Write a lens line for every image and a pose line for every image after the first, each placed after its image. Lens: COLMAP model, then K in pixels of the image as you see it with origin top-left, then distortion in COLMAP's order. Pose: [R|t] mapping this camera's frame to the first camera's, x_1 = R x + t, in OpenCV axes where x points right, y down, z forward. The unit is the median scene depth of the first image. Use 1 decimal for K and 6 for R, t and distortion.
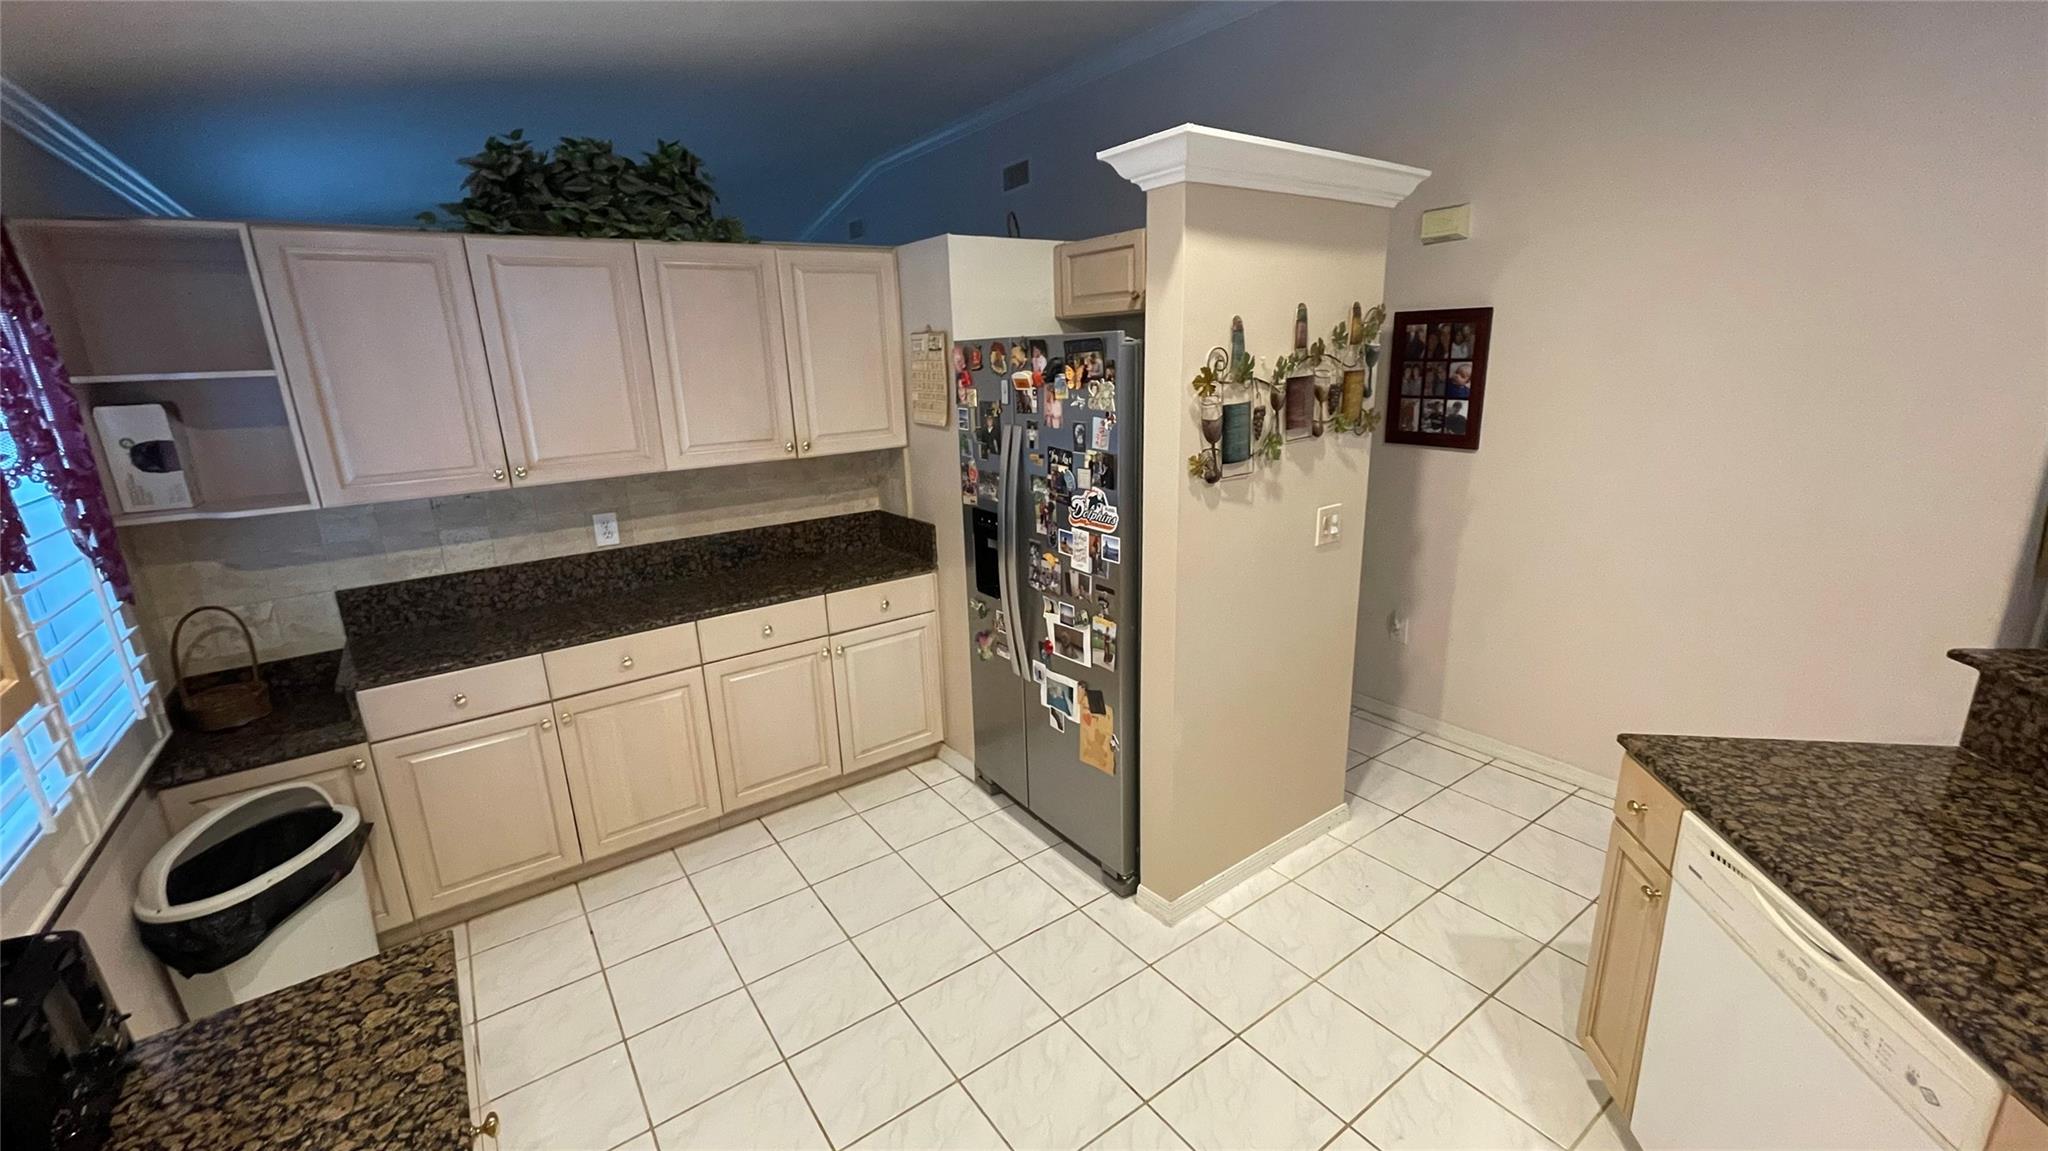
lens RADIAL K [[830.9, 0, 1019.0], [0, 830.9, 577.2], [0, 0, 1]] dist [-0.002750, -0.000171]
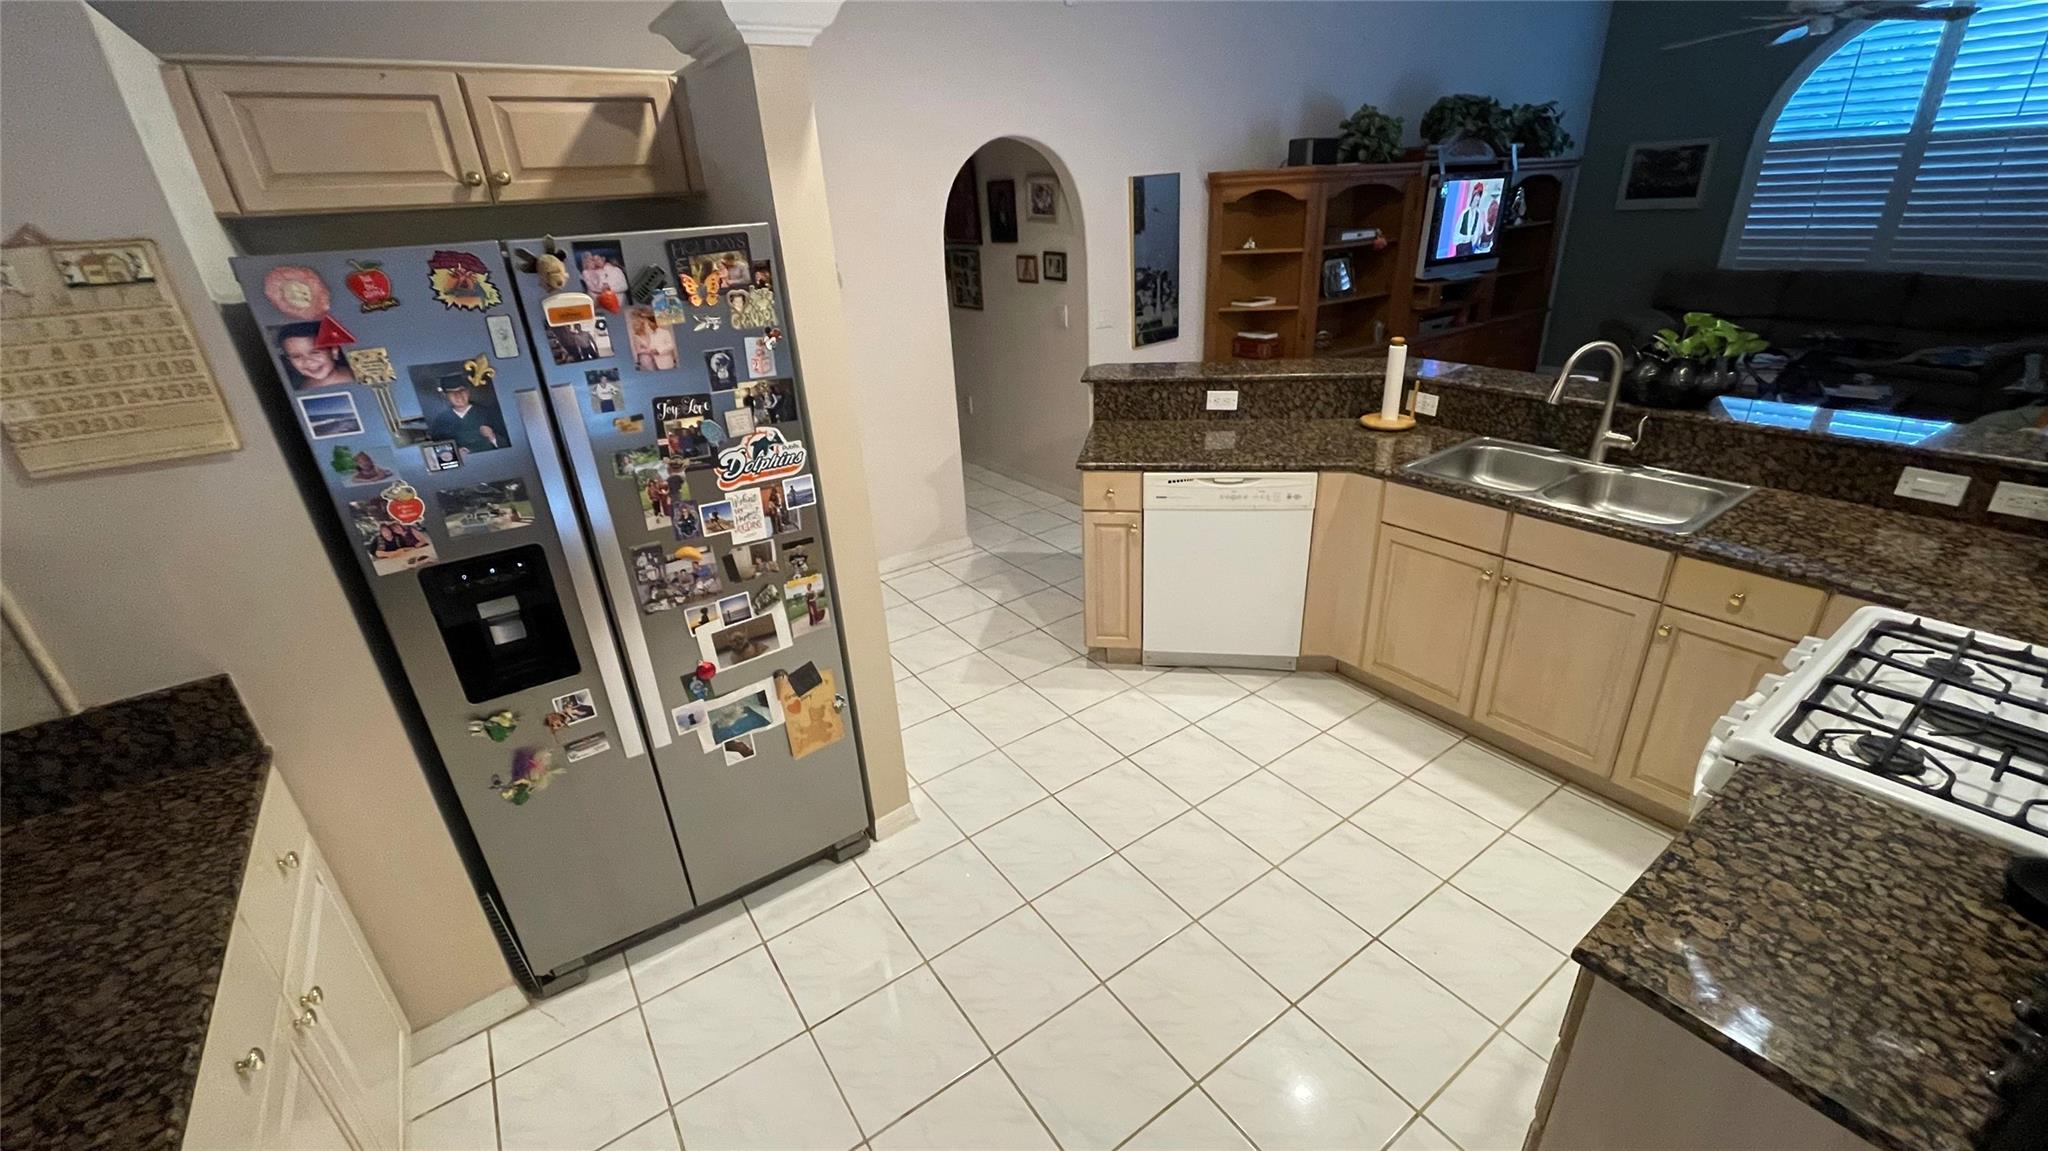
lens RADIAL K [[830.9, 0, 1023.4], [0, 830.9, 577.2], [0, 0, 1]] dist [-0.002750, -0.000171]
pose [[0.006989, -0.383057, 0.923698, -0.665512], [0.314429, 0.877710, 0.361607, -0.182032], [-0.949255, 0.287910, 0.126578, 0.668626]]
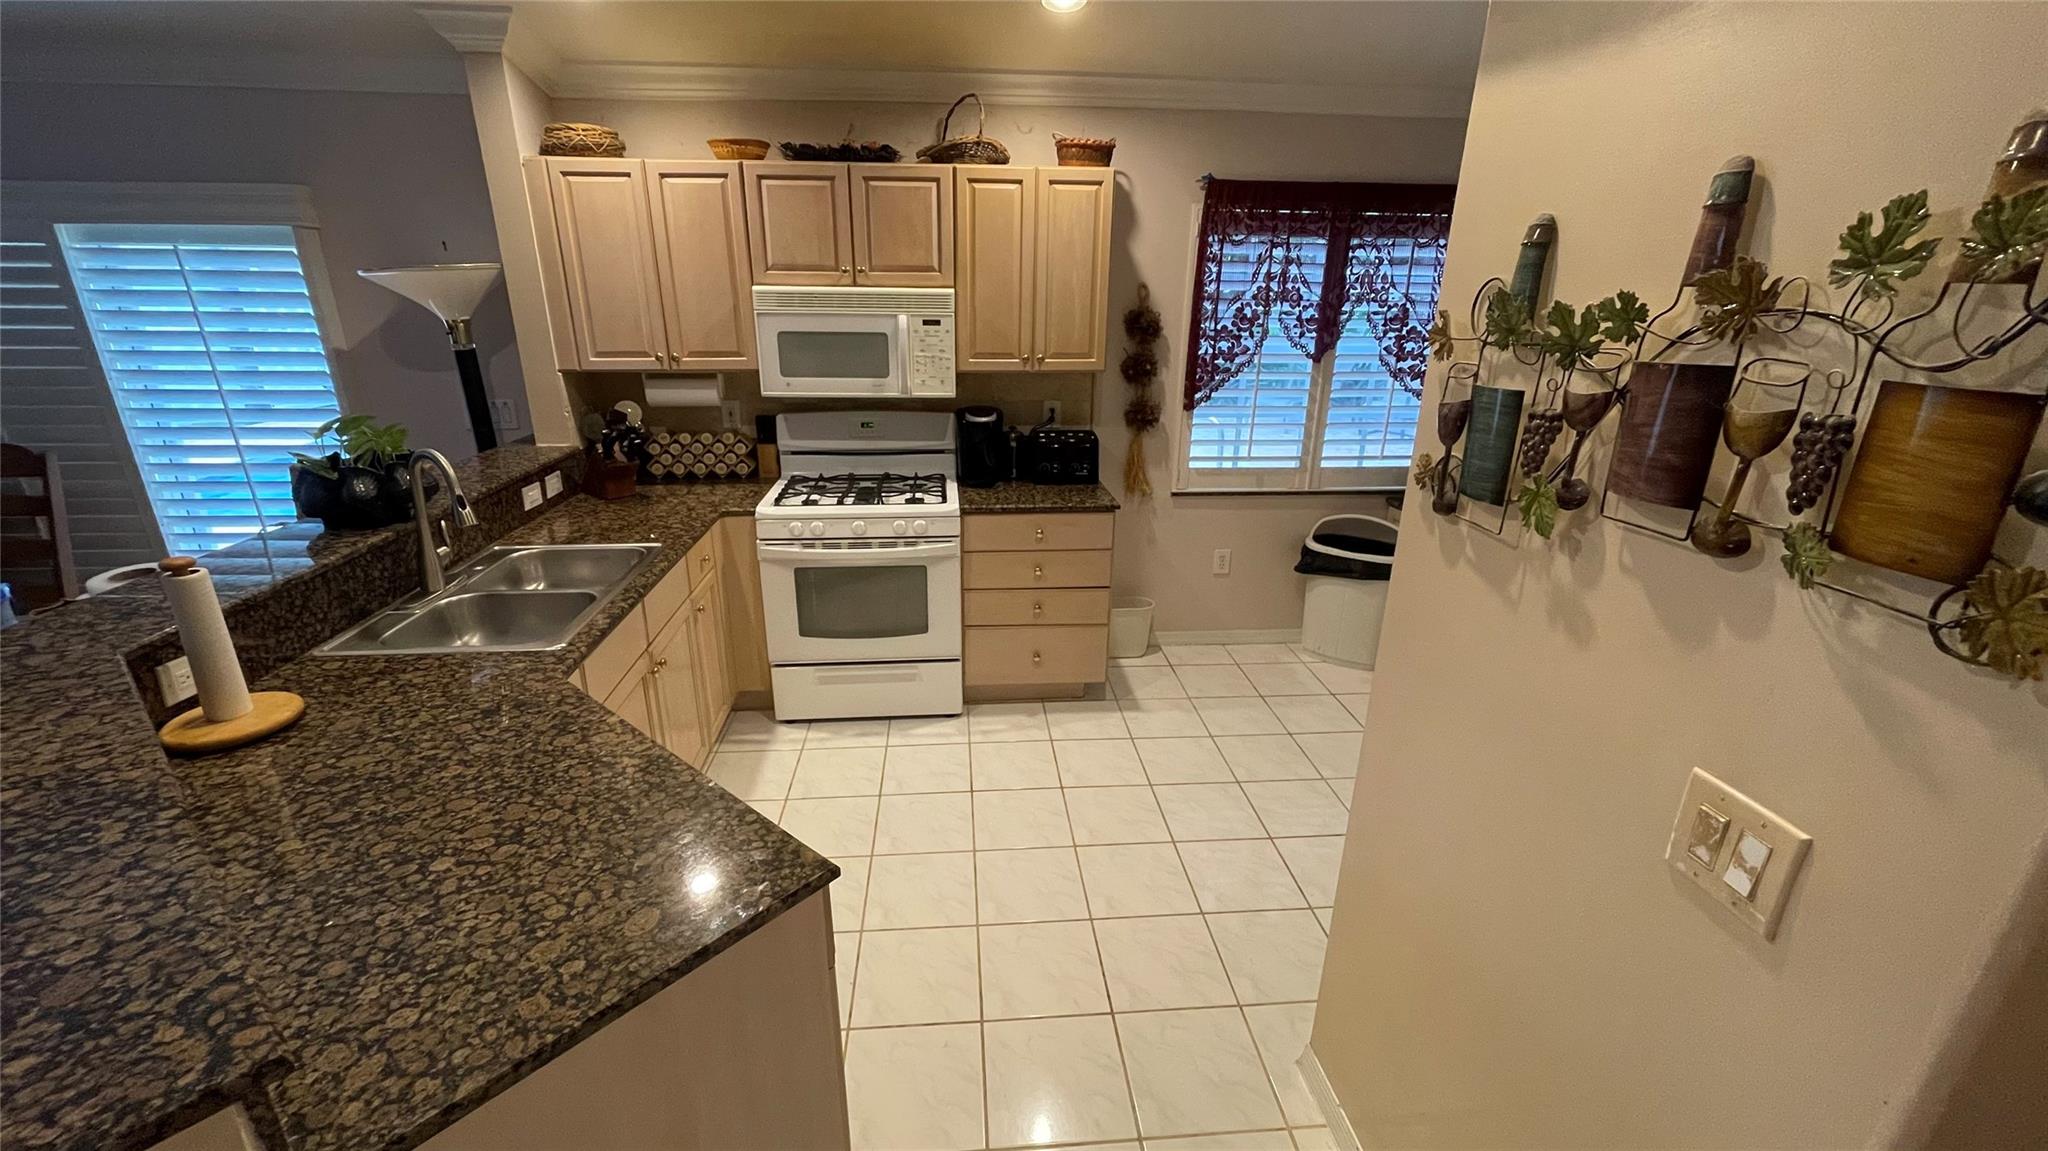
lens RADIAL K [[830.9, 0, 1016.1], [0, 830.9, 576.0], [0, 0, 1]] dist [-0.002750, -0.000171]
pose [[-0.508212, 0.318218, -0.800286, 1.030654], [-0.220253, 0.850309, 0.477978, -0.344224], [0.832592, 0.419180, -0.362049, 1.175133]]
